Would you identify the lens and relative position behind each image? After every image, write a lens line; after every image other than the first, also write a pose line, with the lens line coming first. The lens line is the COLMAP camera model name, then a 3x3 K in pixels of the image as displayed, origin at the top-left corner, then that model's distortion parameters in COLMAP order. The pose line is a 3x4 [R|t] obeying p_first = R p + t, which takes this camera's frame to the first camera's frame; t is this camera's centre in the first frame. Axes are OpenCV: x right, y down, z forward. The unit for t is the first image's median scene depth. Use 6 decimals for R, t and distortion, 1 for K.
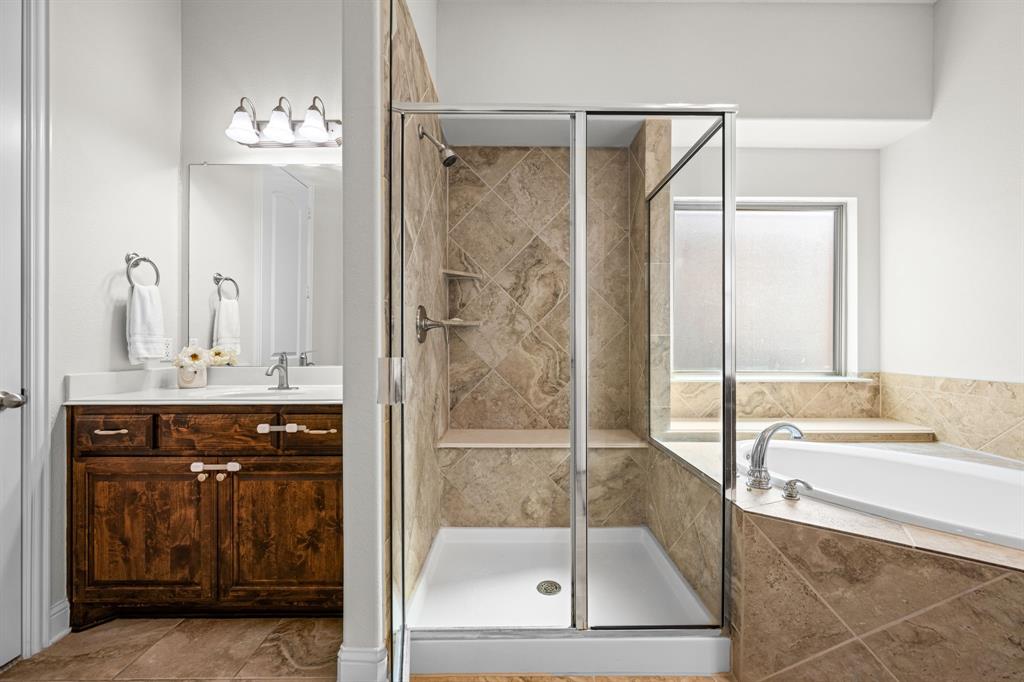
lens RADIAL K [[403.7, 0, 512.0], [0, 403.7, 341.0], [0, 0, 1]] dist [-0.001238, 0.000058]
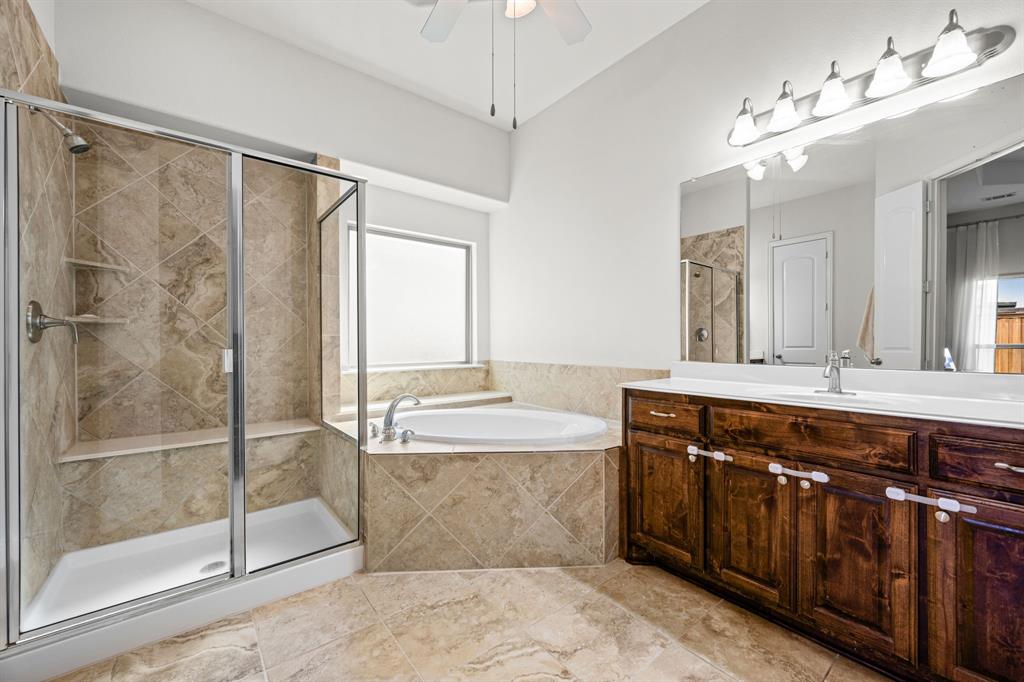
lens RADIAL K [[403.7, 0, 512.0], [0, 403.7, 341.0], [0, 0, 1]] dist [-0.001238, 0.000058]
pose [[0.778072, -0.003520, 0.628165, 0.029540], [0.001840, 0.999993, 0.003325, -0.000058], [-0.628173, -0.001431, 0.778073, -0.280234]]
